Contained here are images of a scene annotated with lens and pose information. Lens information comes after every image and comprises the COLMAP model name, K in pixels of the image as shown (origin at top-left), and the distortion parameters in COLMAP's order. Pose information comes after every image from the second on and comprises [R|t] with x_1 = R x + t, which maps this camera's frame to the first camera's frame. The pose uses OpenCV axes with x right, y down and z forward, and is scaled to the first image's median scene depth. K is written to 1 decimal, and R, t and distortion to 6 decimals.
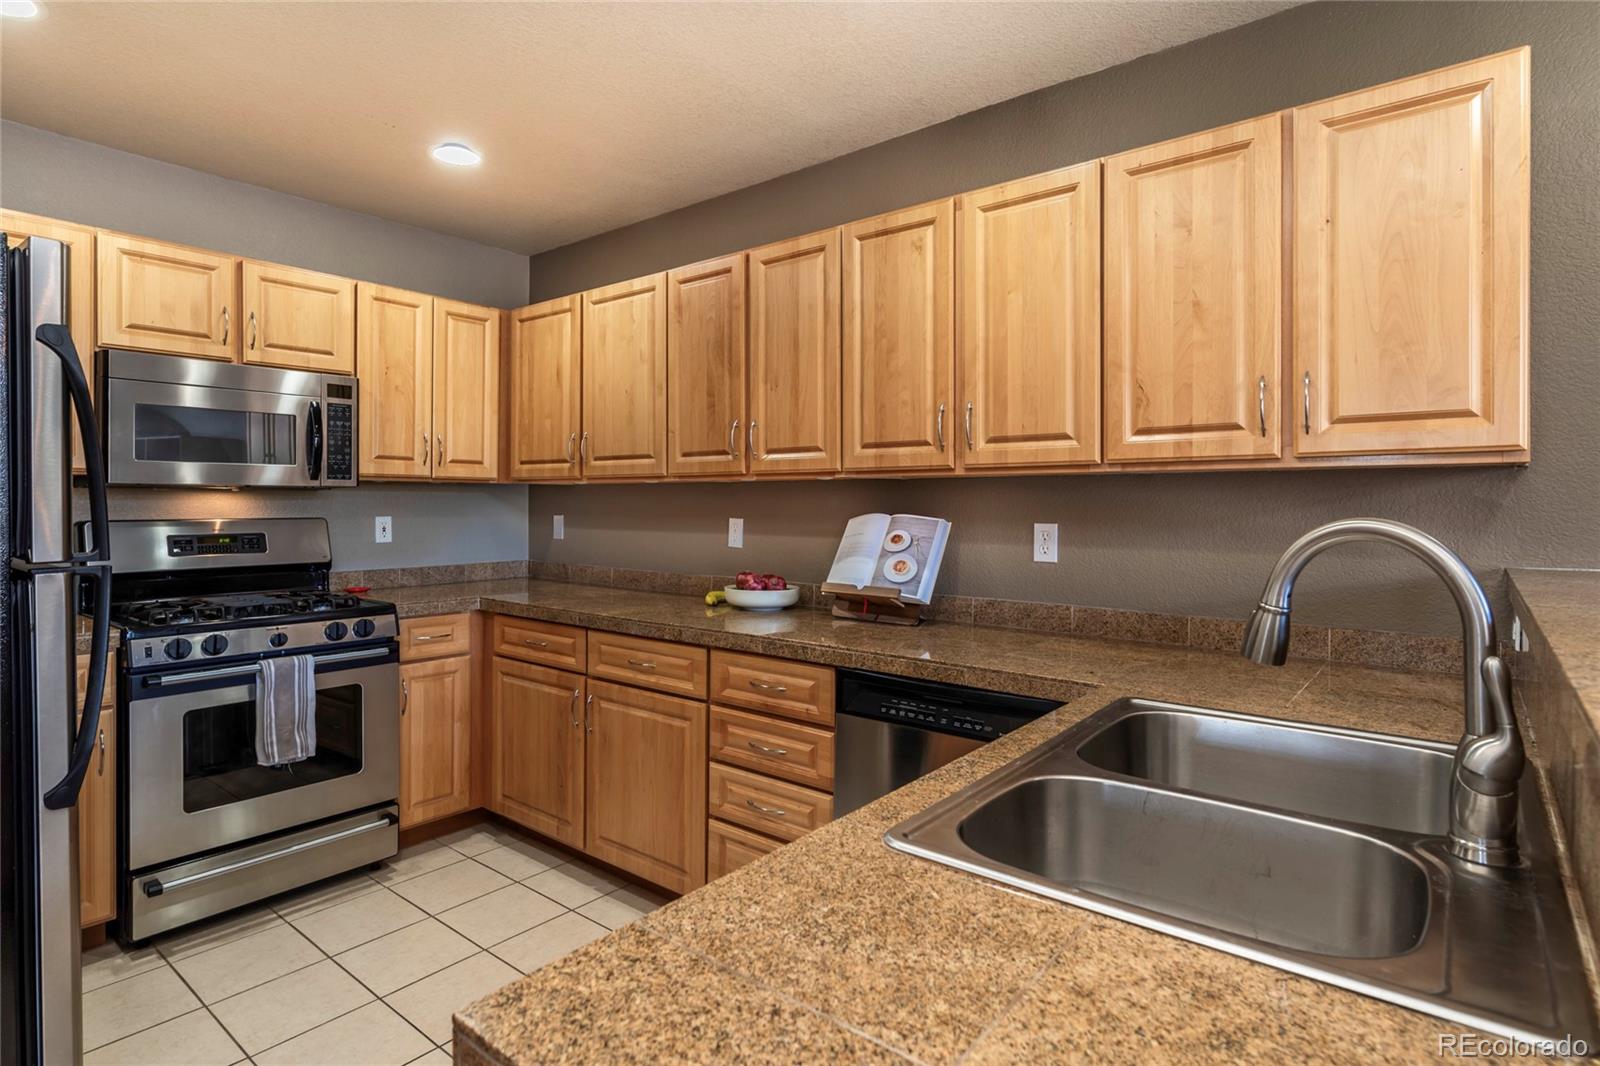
lens RADIAL K [[836.2, 0, 805.8], [0, 836.2, 499.3], [0, 0, 1]] dist [-0.000970, -0.000092]
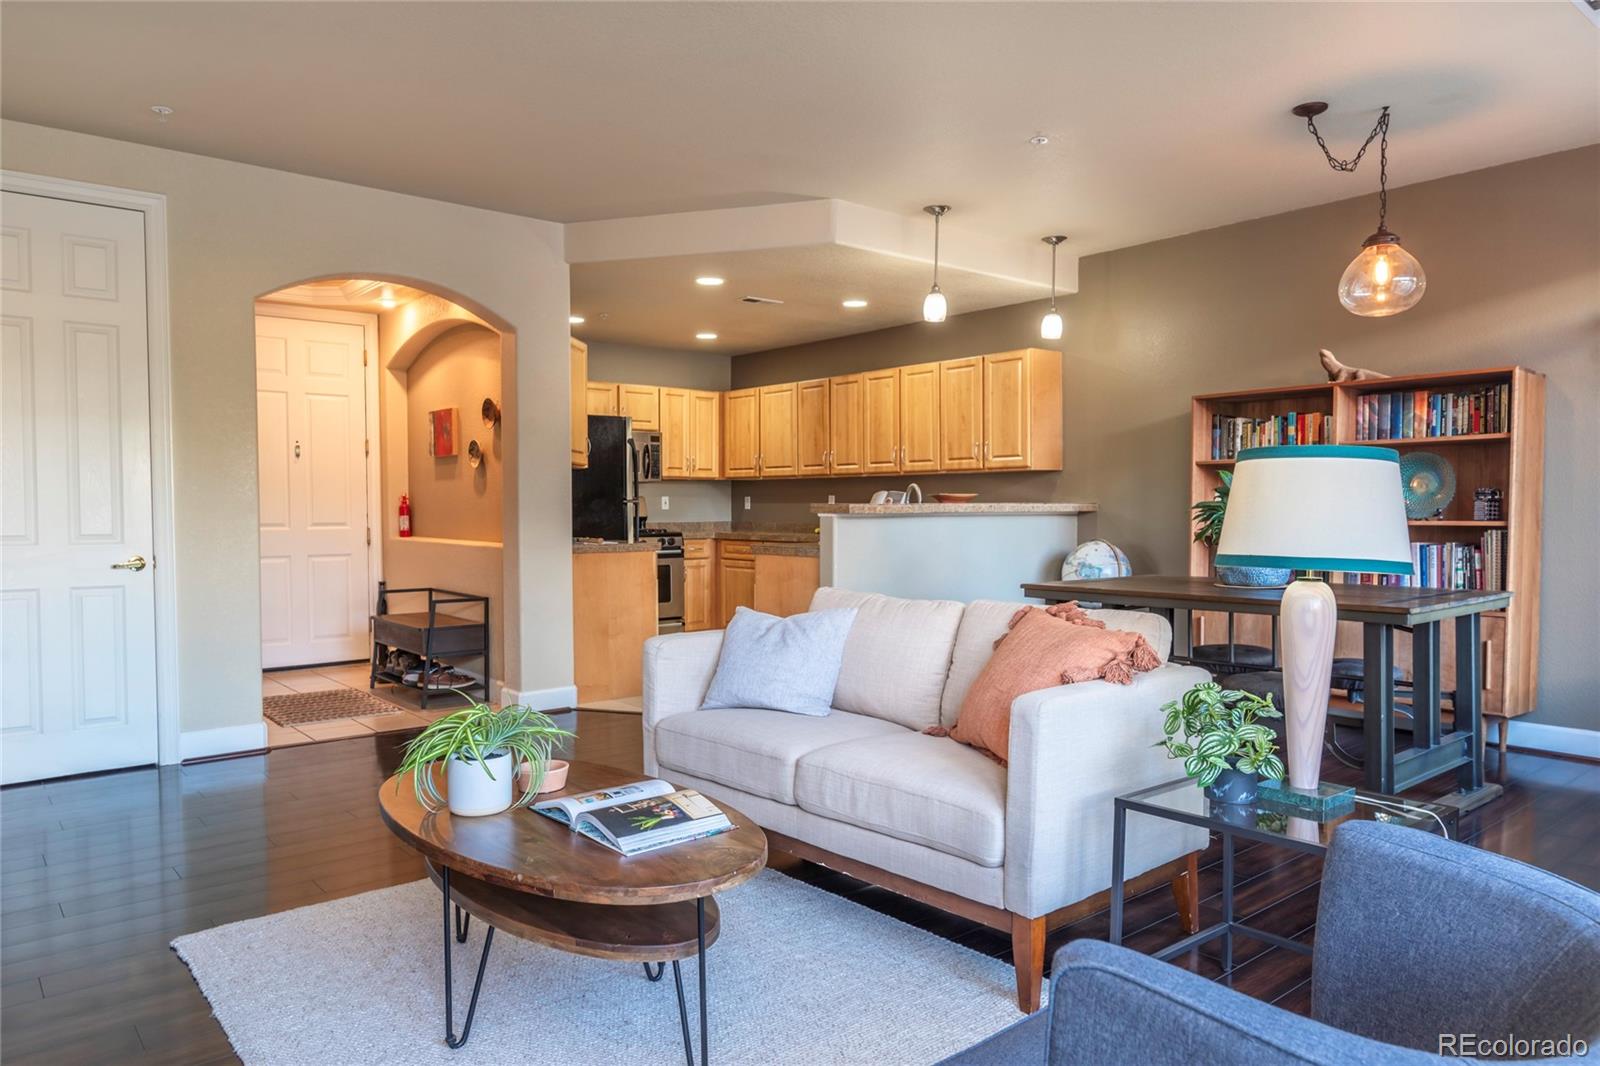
lens RADIAL K [[1034.9, 0, 800.0], [0, 1034.9, 533.0], [0, 0, 1]] dist [0.000145, -0.000005]
pose [[0.977715, 0.002702, -0.209918, 0.430459], [0.003712, 0.999538, 0.030156, 0.042921], [0.209903, -0.030263, 0.977254, -1.742890]]
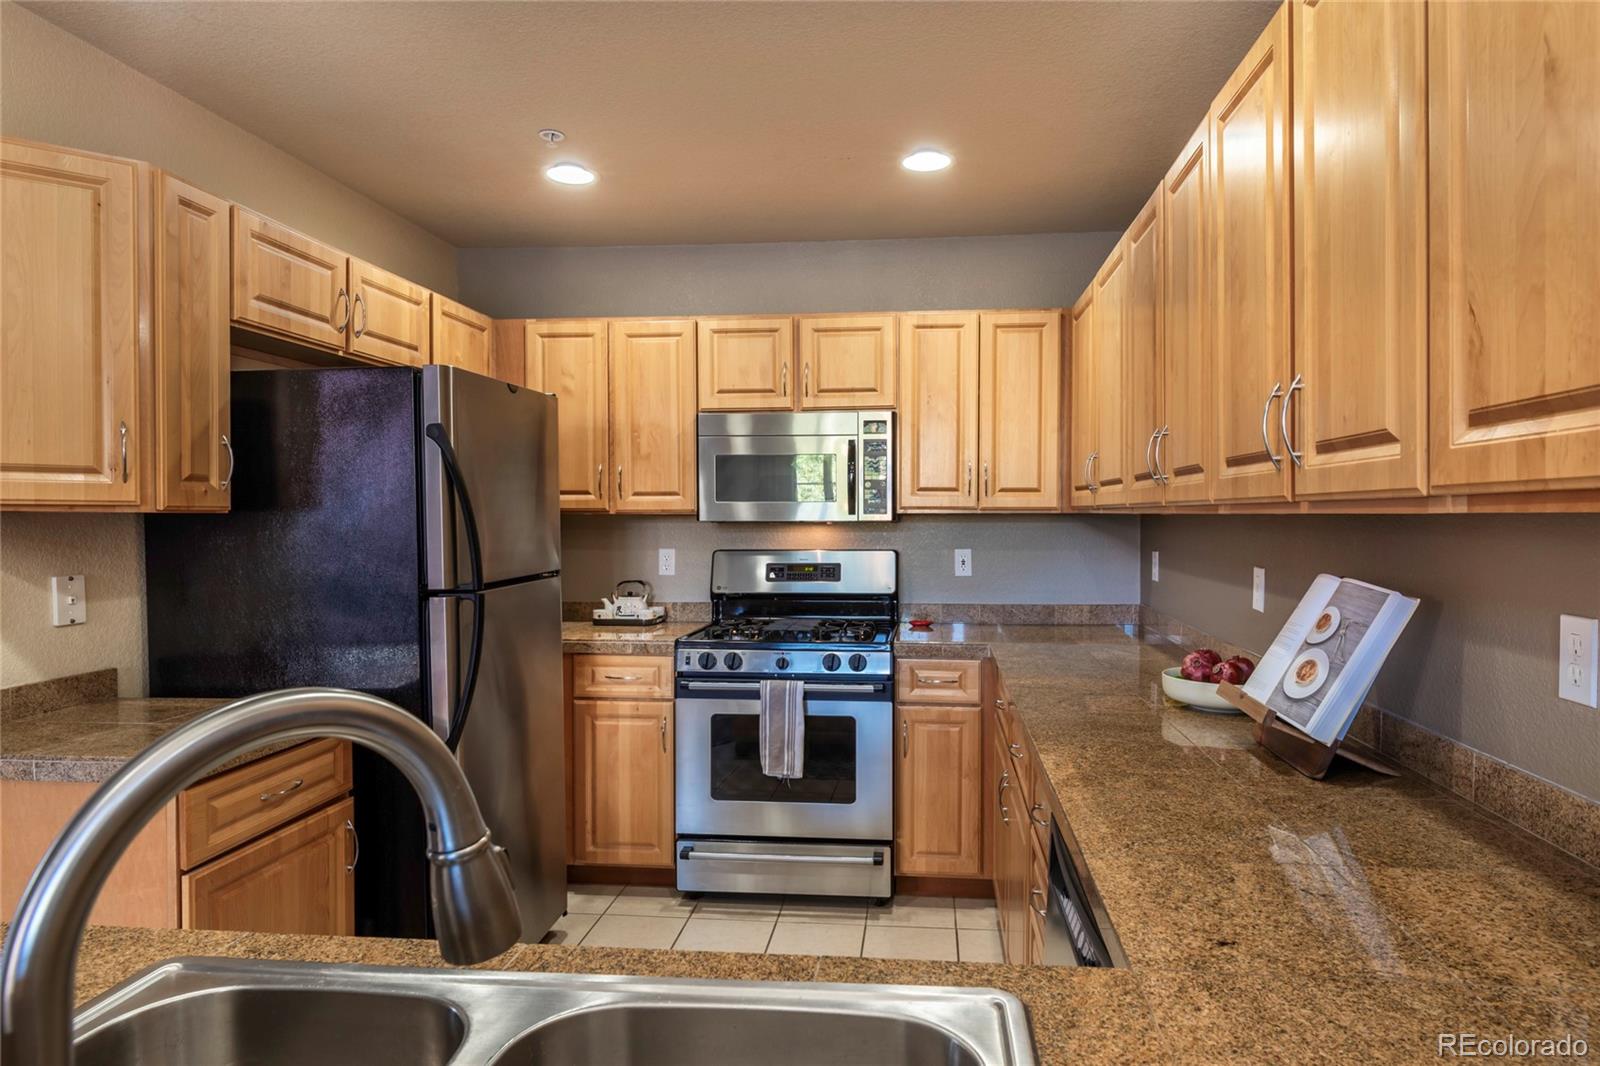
lens RADIAL K [[972.5, 0, 810.0], [0, 972.5, 528.3], [0, 0, 1]] dist [-0.000146, 0.000072]
pose [[0.544024, 0.008049, -0.839031, 0.416371], [0.005691, 0.999896, 0.013282, -0.023473], [0.839050, -0.012000, 0.543922, 0.309416]]
